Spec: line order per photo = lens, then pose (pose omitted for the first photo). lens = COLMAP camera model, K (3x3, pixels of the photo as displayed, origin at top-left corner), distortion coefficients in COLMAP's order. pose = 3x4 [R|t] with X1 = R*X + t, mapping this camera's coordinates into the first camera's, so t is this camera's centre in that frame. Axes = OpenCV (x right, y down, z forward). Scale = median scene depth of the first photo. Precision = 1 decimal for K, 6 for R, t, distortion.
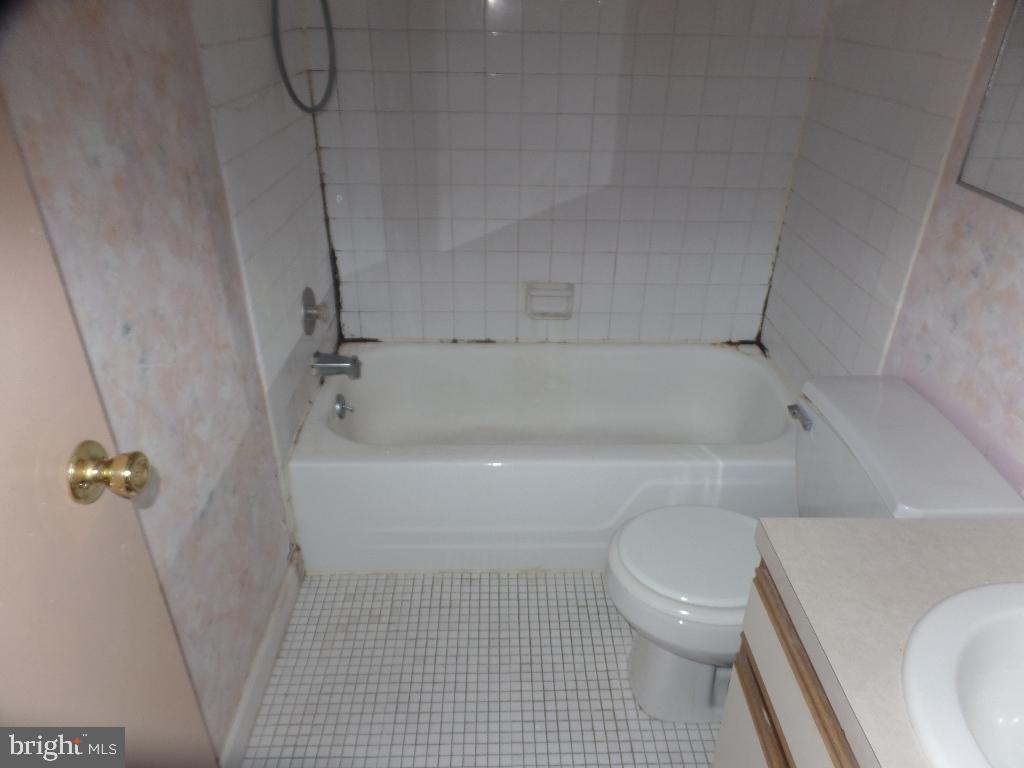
lens RADIAL K [[709.4, 0, 514.8], [0, 709.4, 384.1], [0, 0, 1]] dist [0.001846, 0.014528]
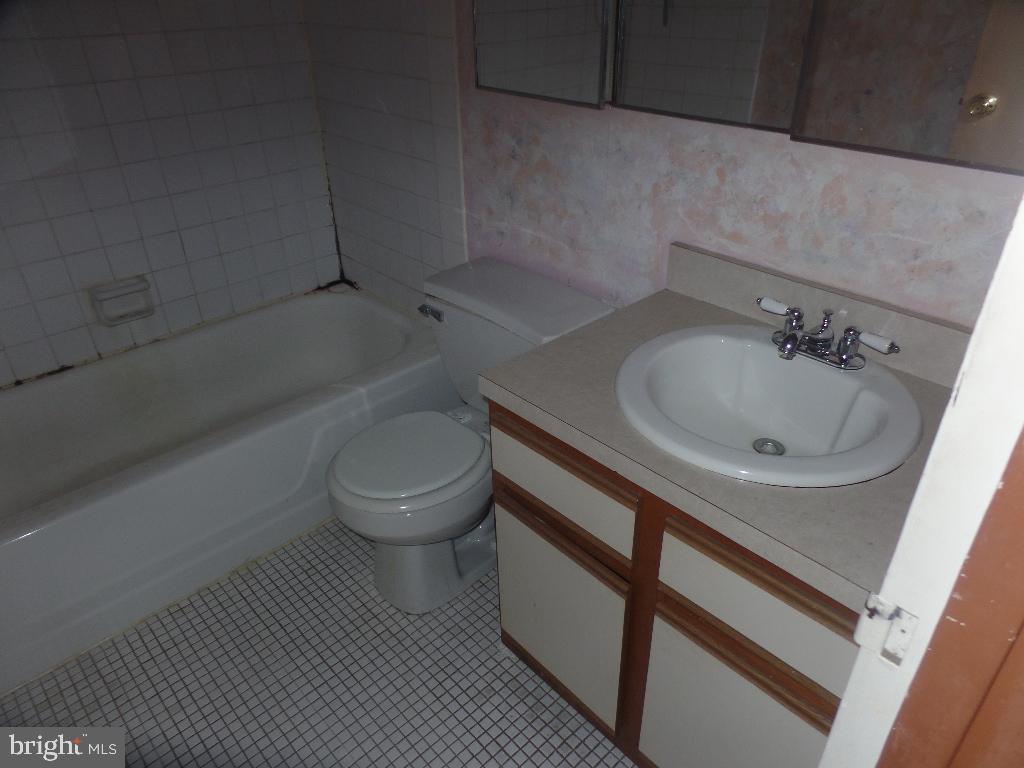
lens RADIAL K [[709.4, 0, 514.7], [0, 709.4, 382.3], [0, 0, 1]] dist [0.001846, 0.014528]
pose [[0.751156, -0.366239, 0.549212, -0.156212], [0.347940, 0.926688, 0.142080, 0.031868], [-0.560984, 0.084368, 0.823516, -0.007326]]
